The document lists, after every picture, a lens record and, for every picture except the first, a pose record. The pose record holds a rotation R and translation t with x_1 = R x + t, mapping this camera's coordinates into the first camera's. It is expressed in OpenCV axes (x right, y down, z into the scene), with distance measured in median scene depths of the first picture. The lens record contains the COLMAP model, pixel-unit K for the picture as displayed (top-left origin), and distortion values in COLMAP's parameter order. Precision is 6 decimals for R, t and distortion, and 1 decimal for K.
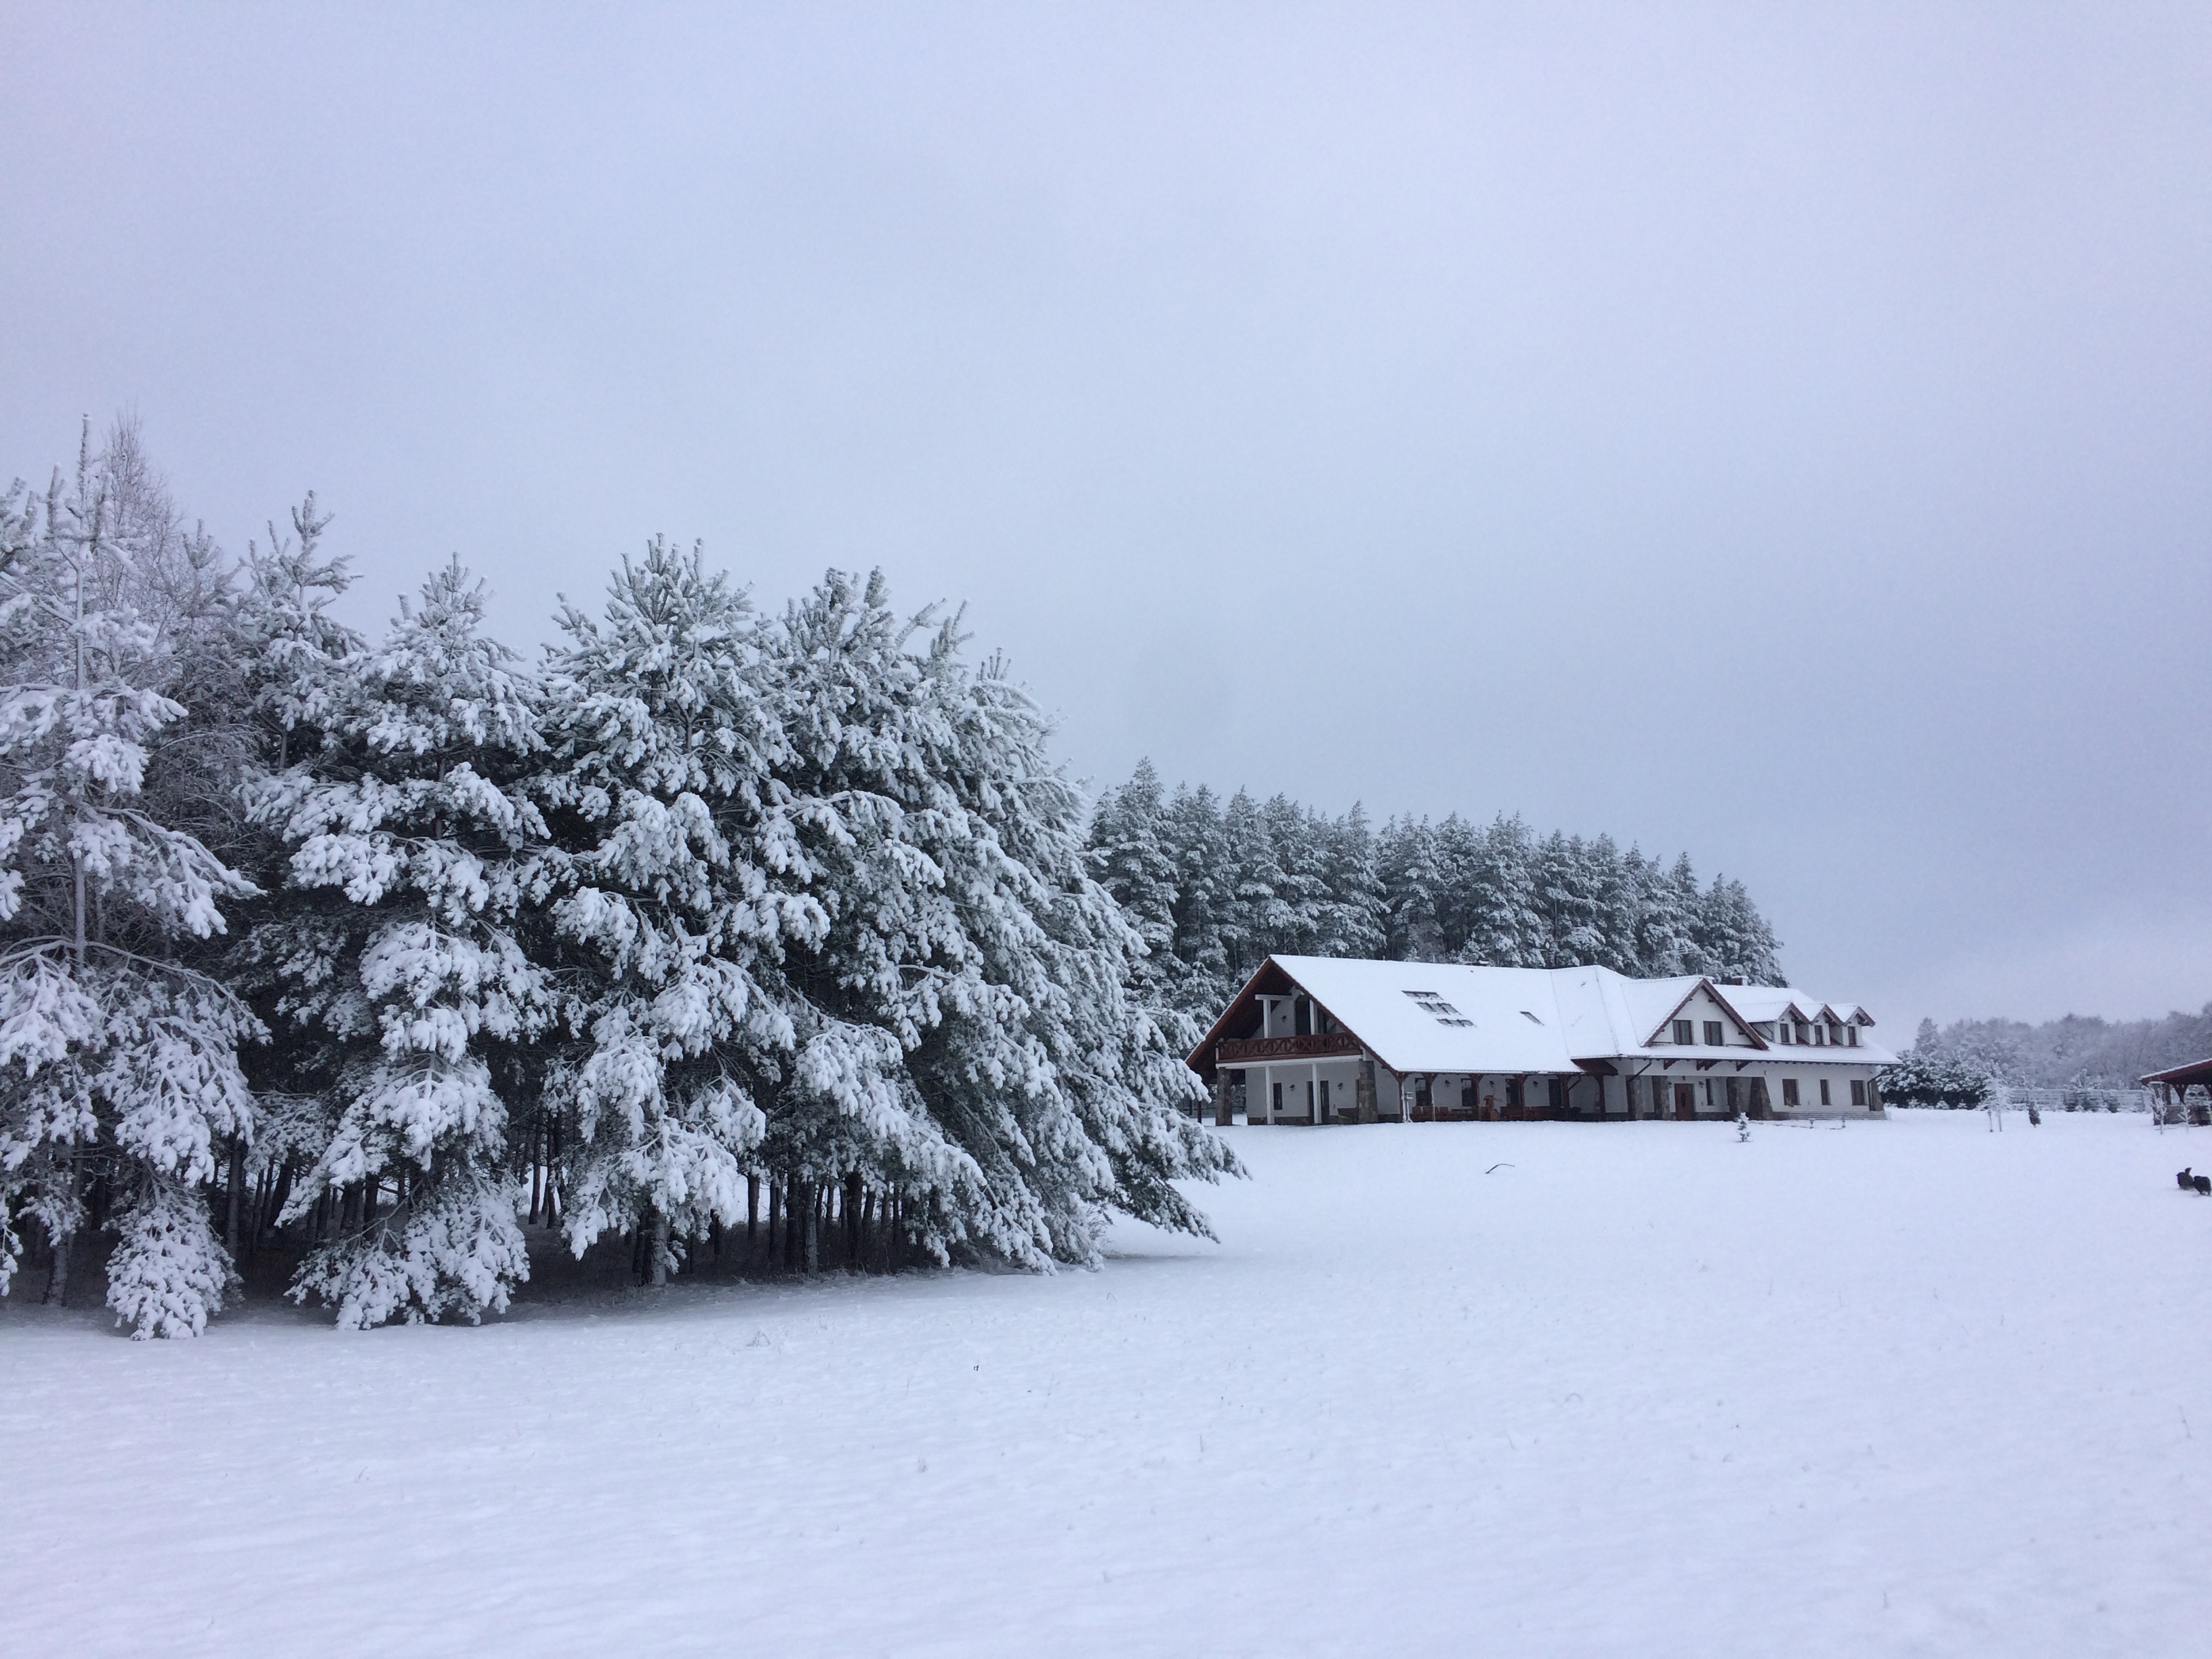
lens RADIAL K [[1741.9, 0, 1098.9], [0, 1741.9, 831.8], [0, 0, 1]] dist [0.076594, -0.088450]
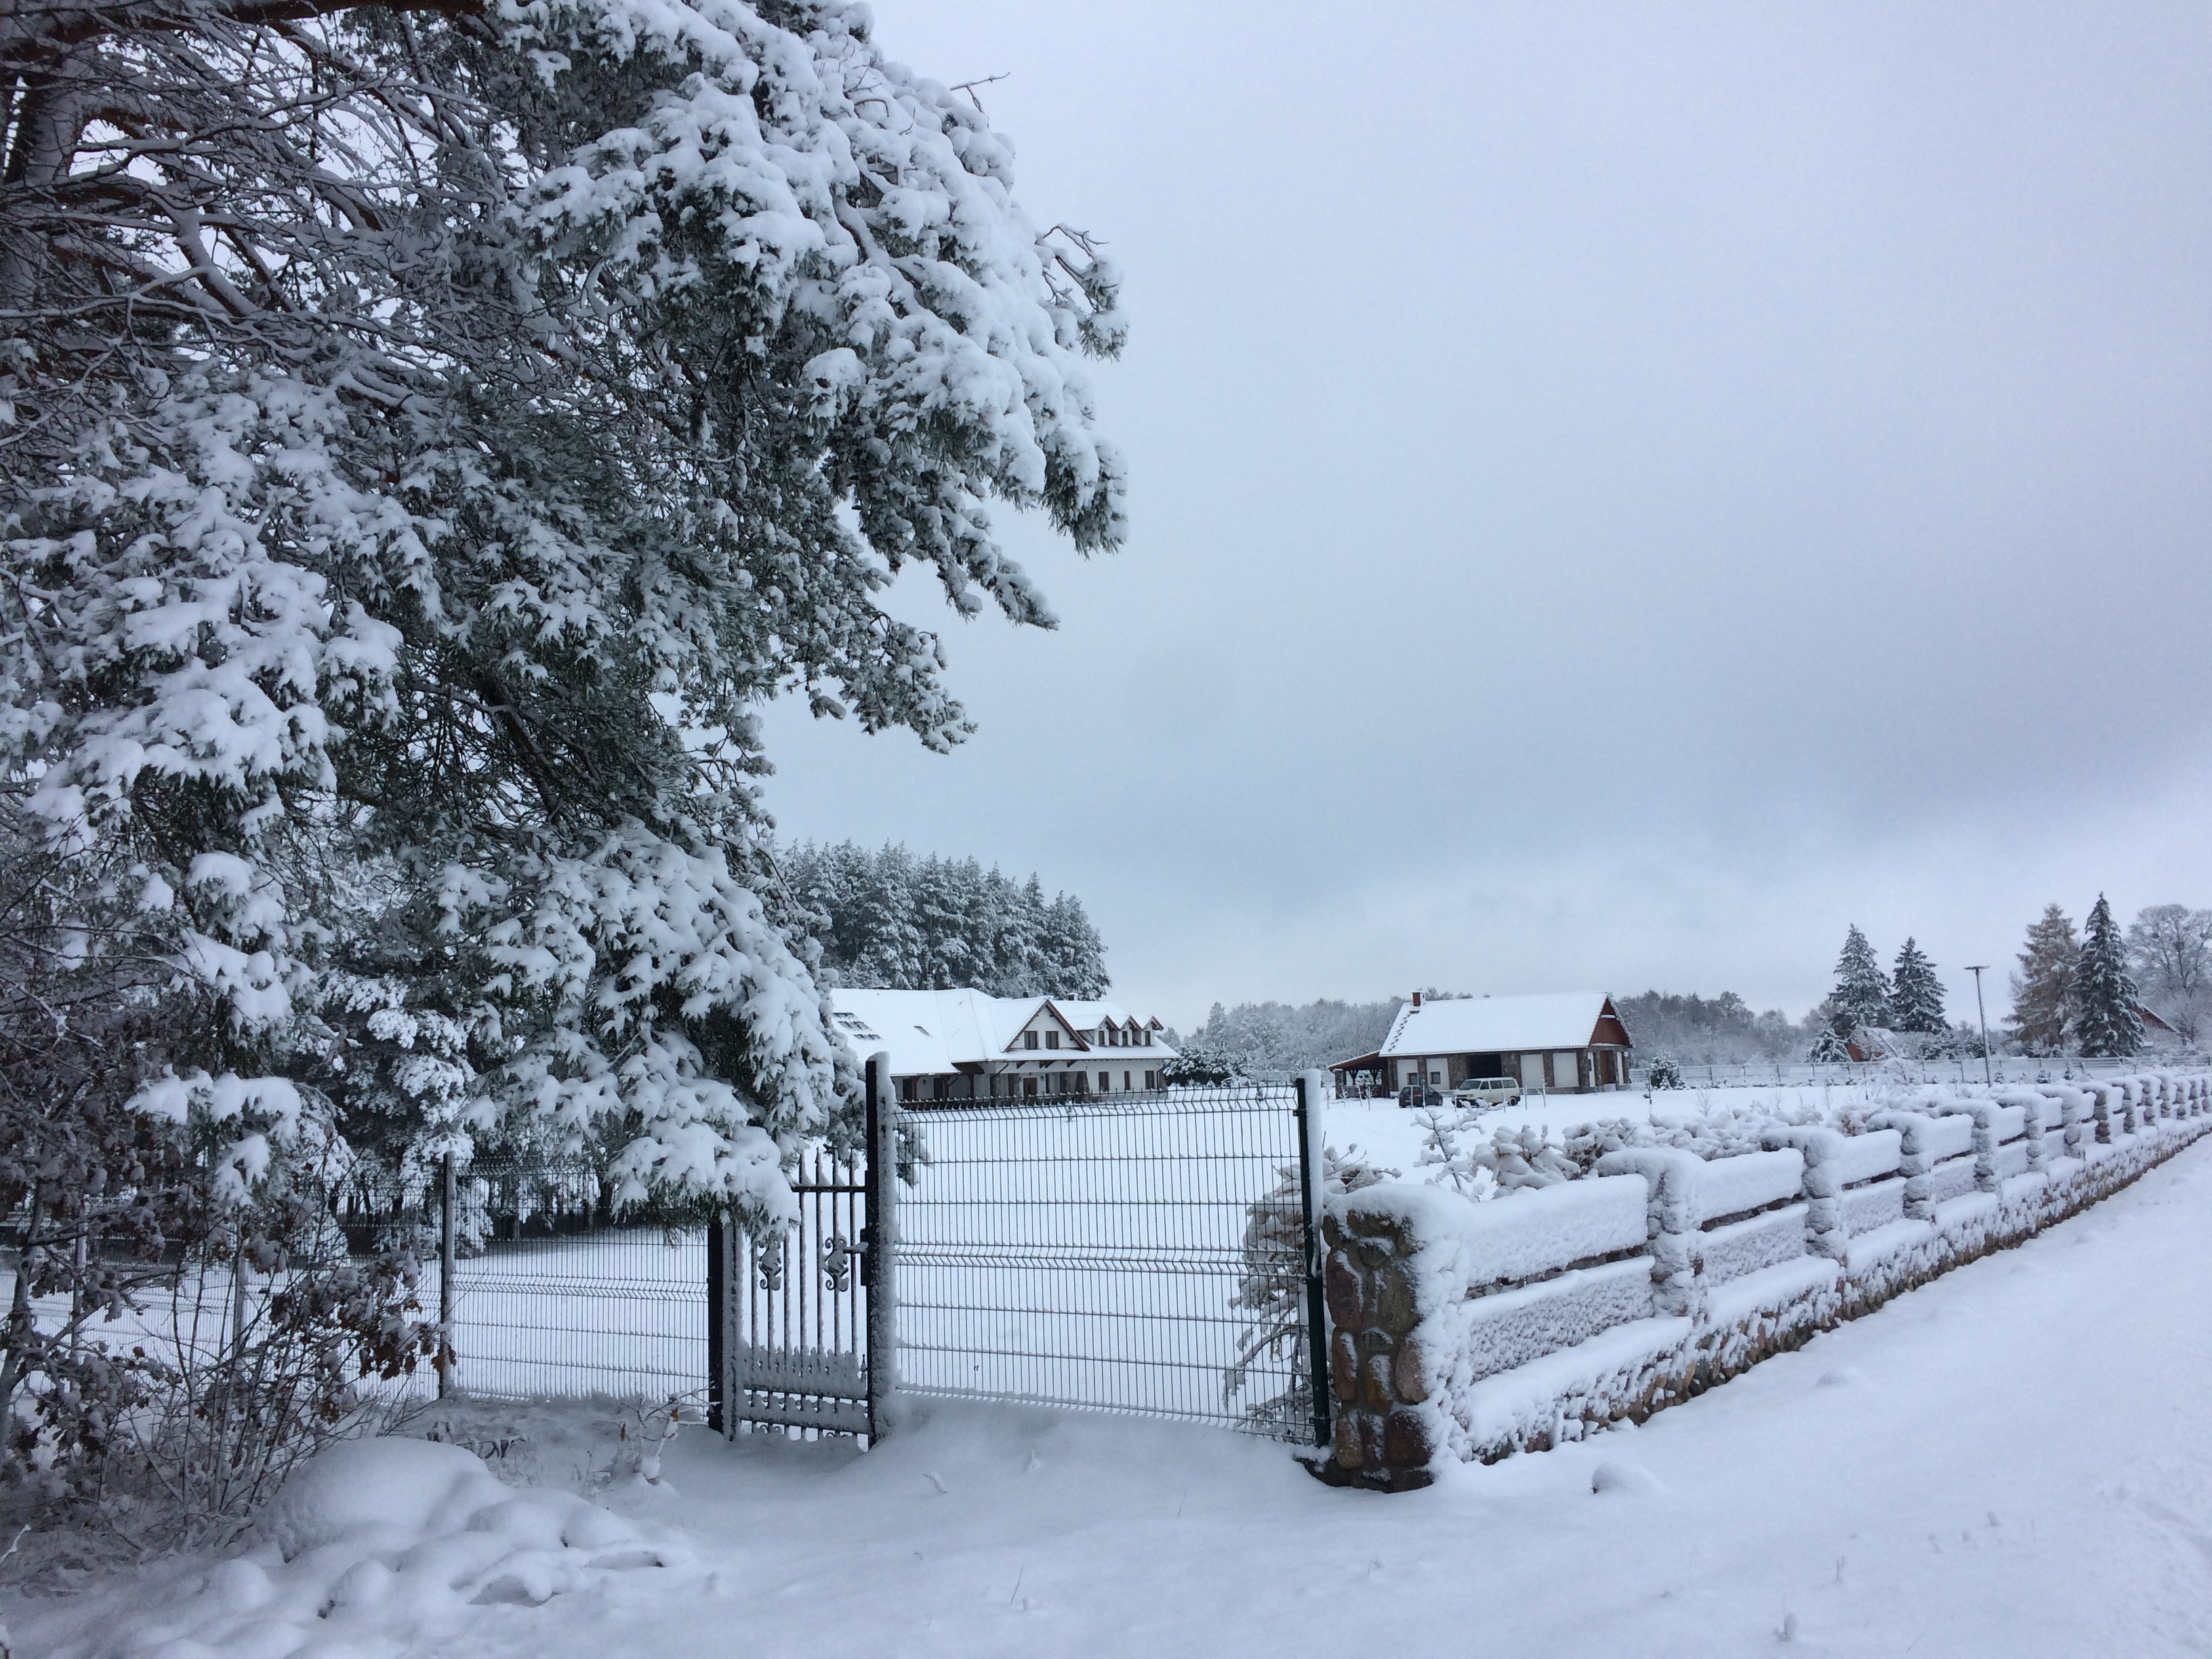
lens RADIAL K [[1741.9, 0, 1098.9], [0, 1741.9, 831.8], [0, 0, 1]] dist [0.076594, -0.088450]
pose [[0.935068, 0.029723, 0.353220, -0.089784], [-0.034909, 0.999356, 0.008318, -0.054996], [-0.352745, -0.020109, 0.935503, -0.248879]]
